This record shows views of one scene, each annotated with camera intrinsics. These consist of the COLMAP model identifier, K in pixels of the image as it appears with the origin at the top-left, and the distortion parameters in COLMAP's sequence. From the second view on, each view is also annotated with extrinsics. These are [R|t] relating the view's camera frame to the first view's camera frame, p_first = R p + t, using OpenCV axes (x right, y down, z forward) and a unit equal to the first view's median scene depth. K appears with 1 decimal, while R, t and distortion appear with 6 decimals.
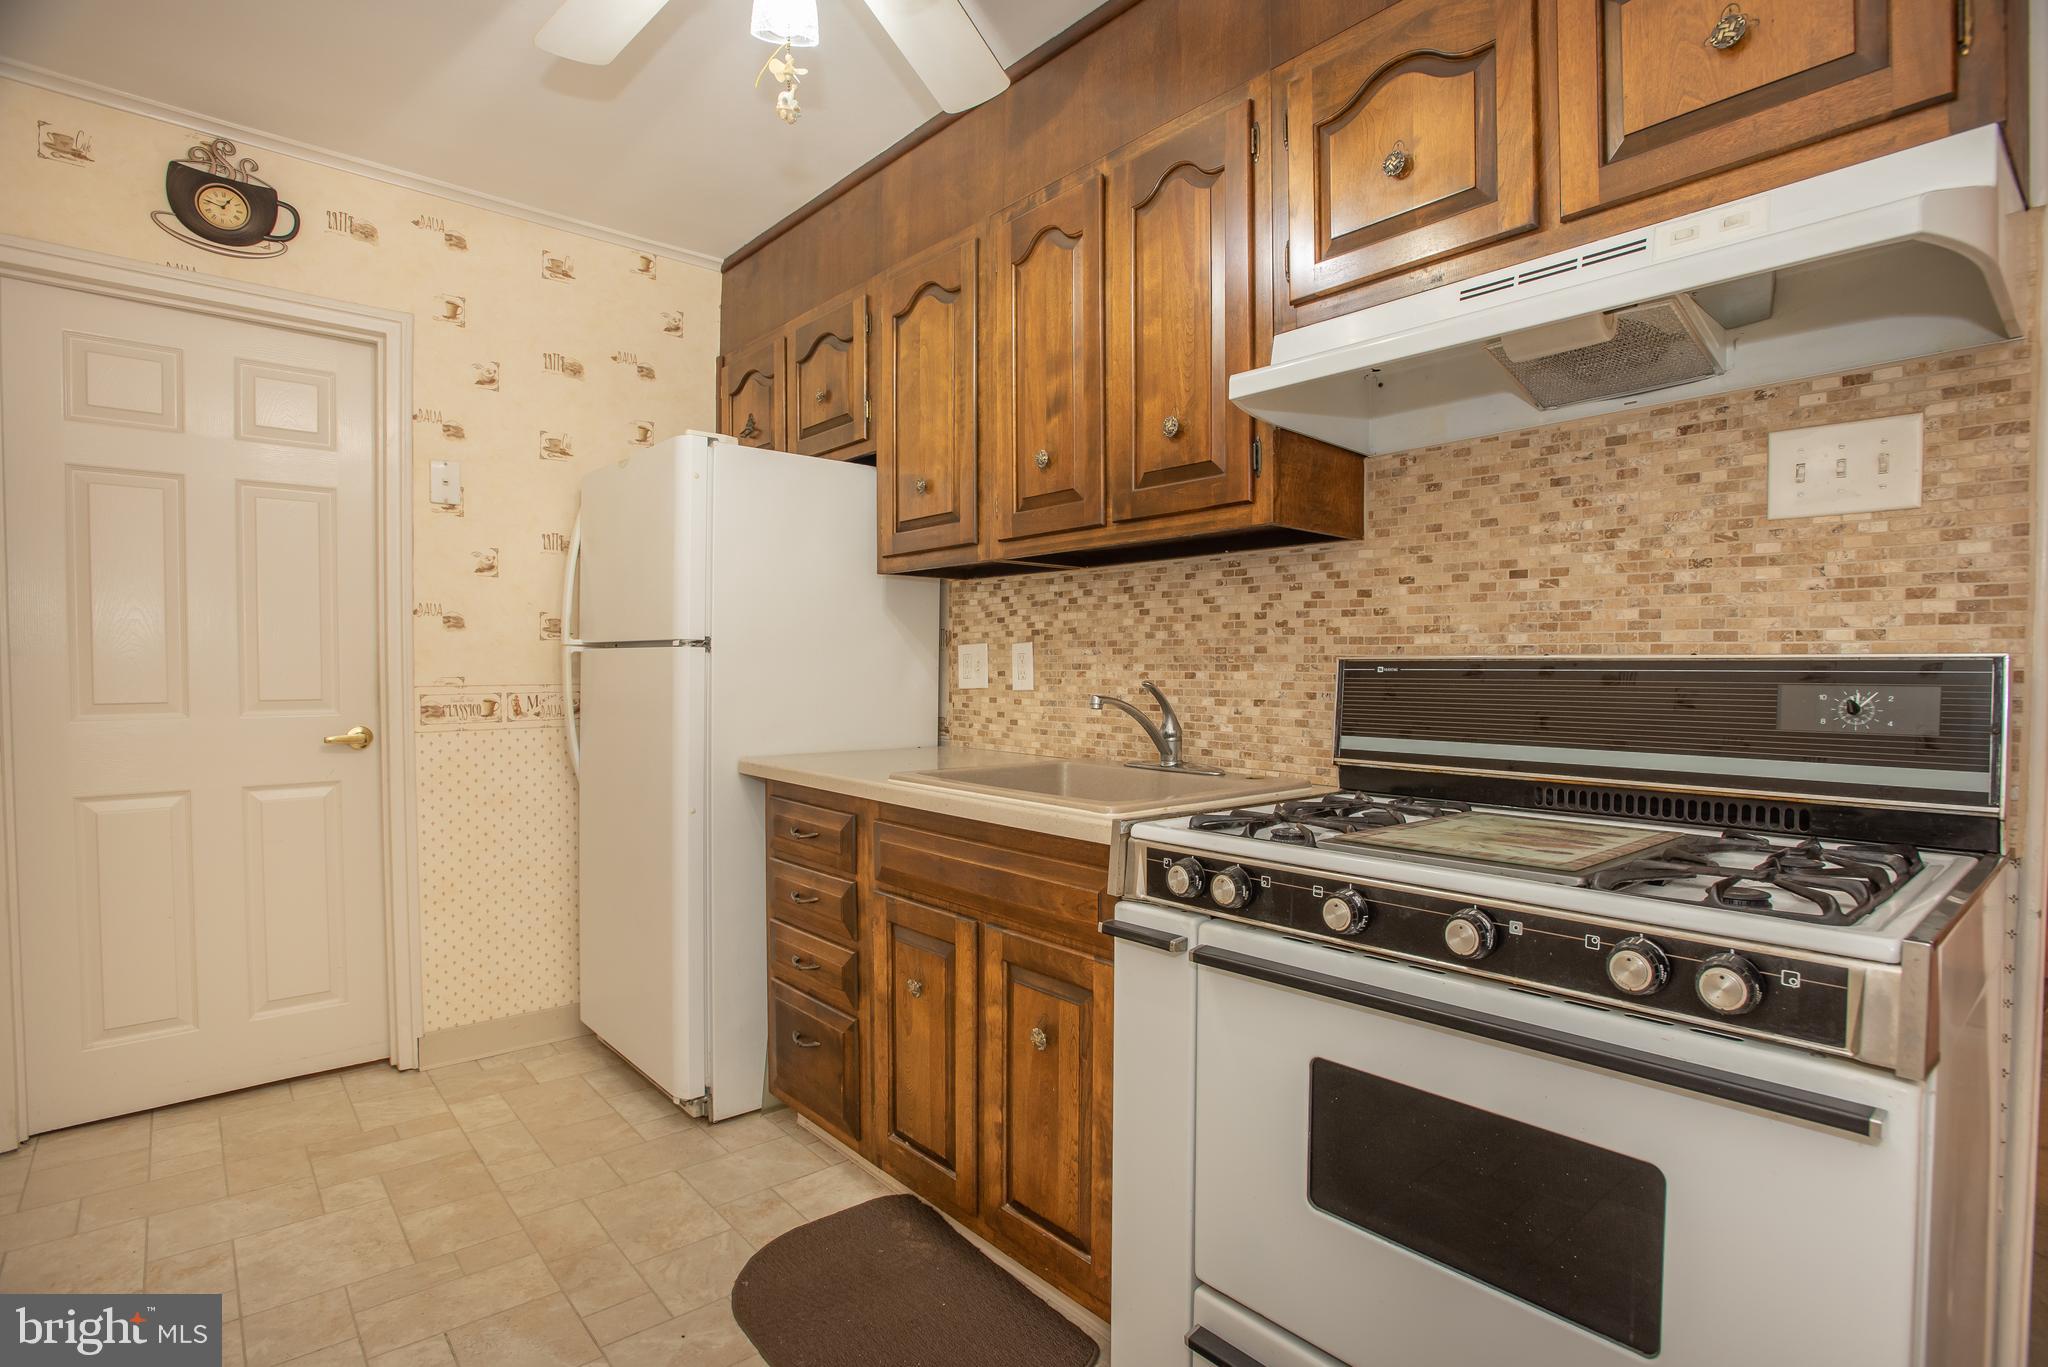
lens RADIAL K [[1023.2, 0, 1026.9], [0, 1023.2, 684.7], [0, 0, 1]] dist [-0.031578, 0.003145]
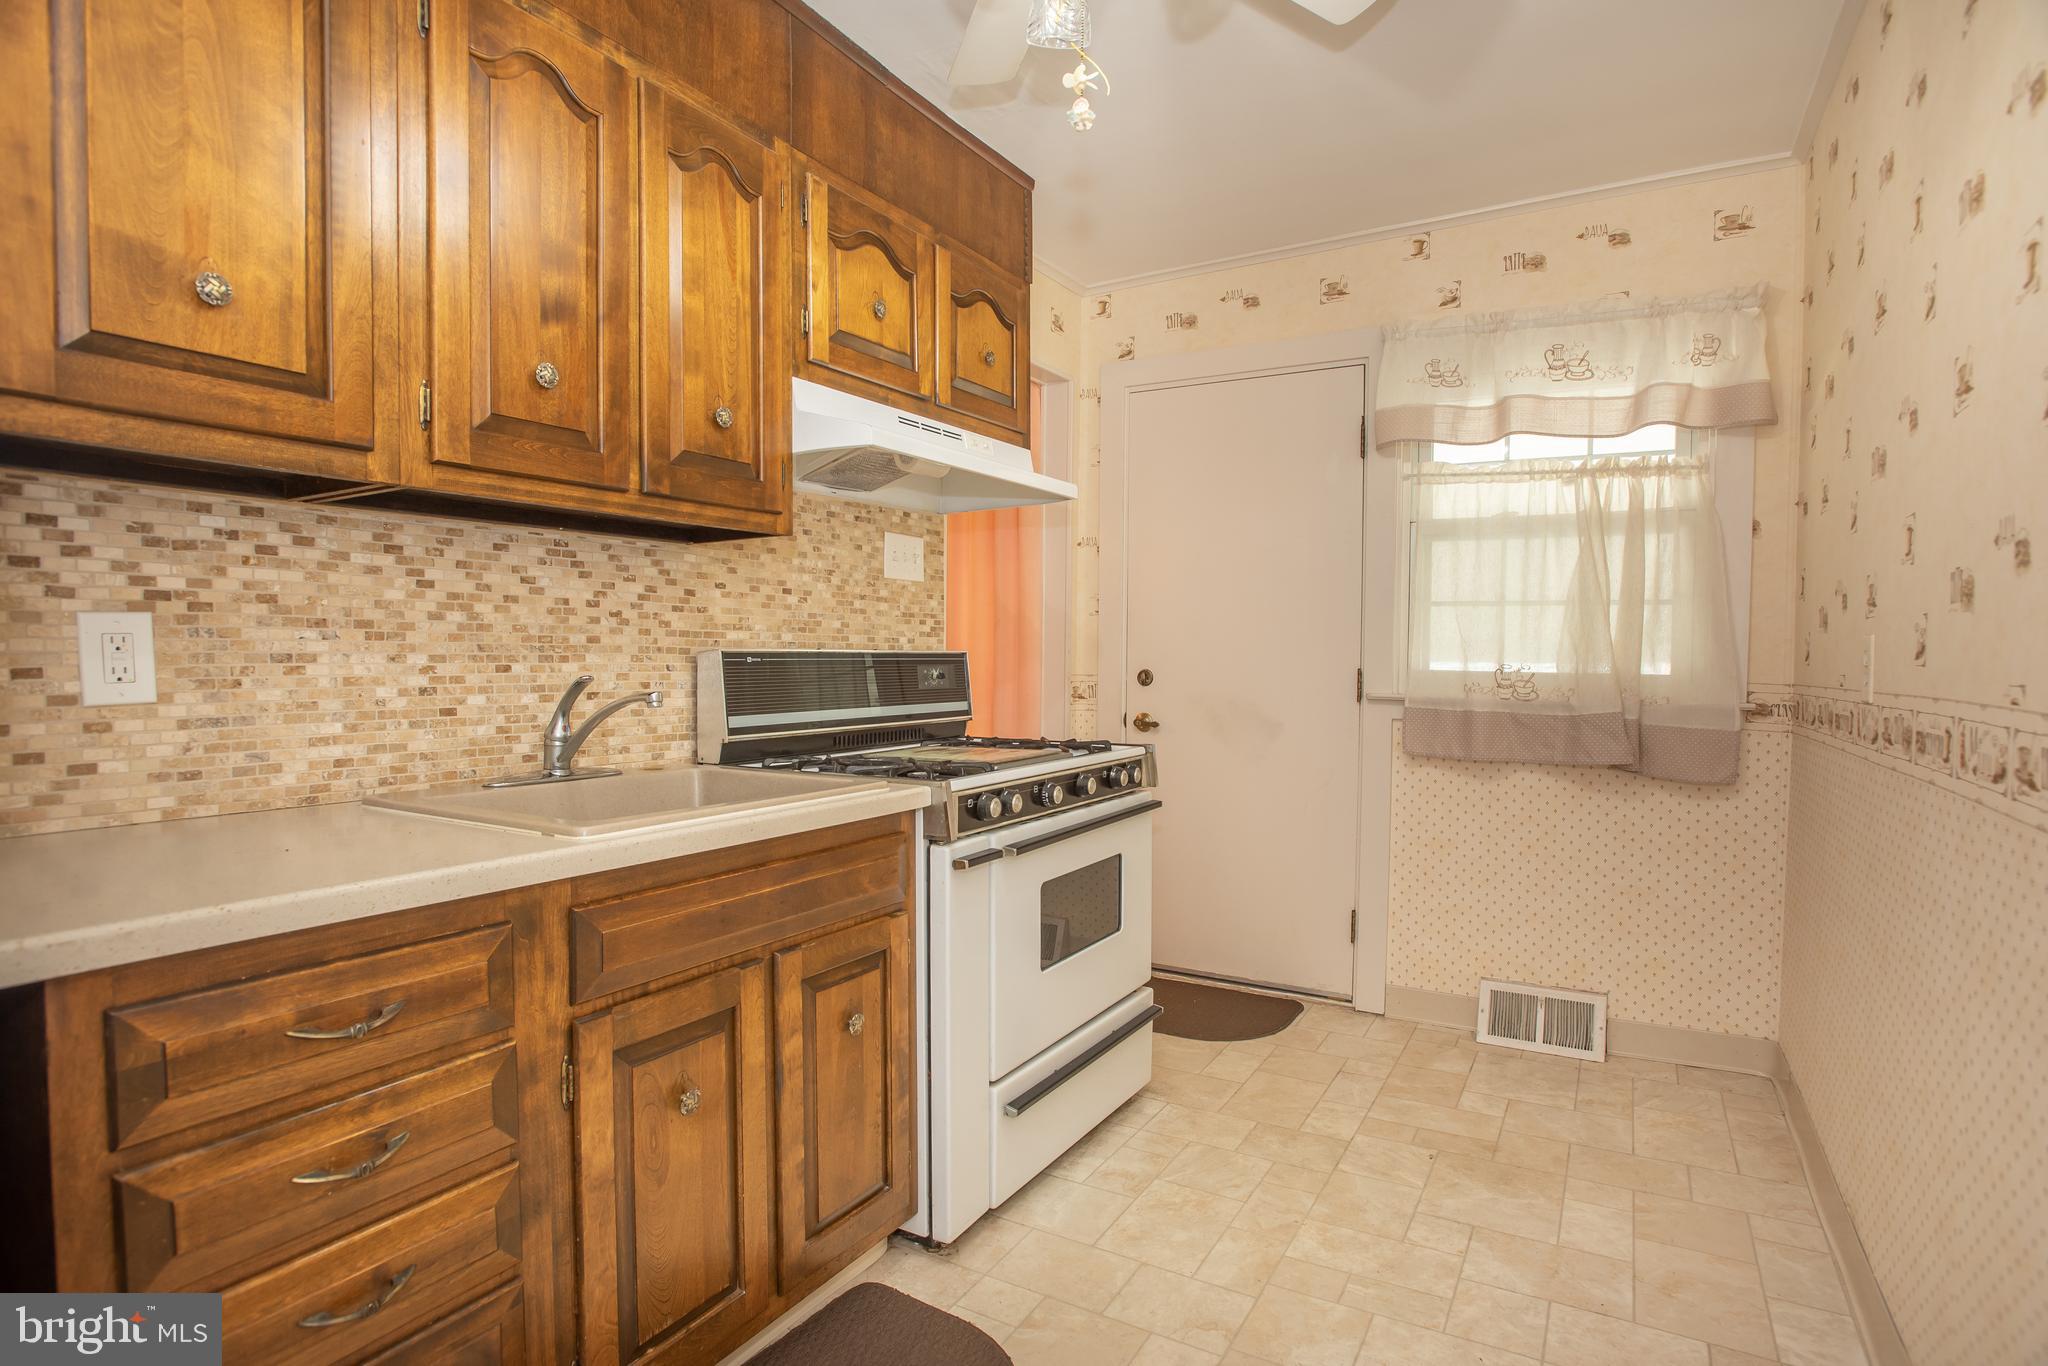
lens RADIAL K [[1023.2, 0, 1026.8], [0, 1023.2, 680.1], [0, 0, 1]] dist [-0.031578, 0.003145]
pose [[-0.299170, -0.027245, 0.953811, -0.798236], [0.012597, 0.999392, 0.032498, -0.022368], [-0.954117, 0.021738, -0.298646, 0.906851]]
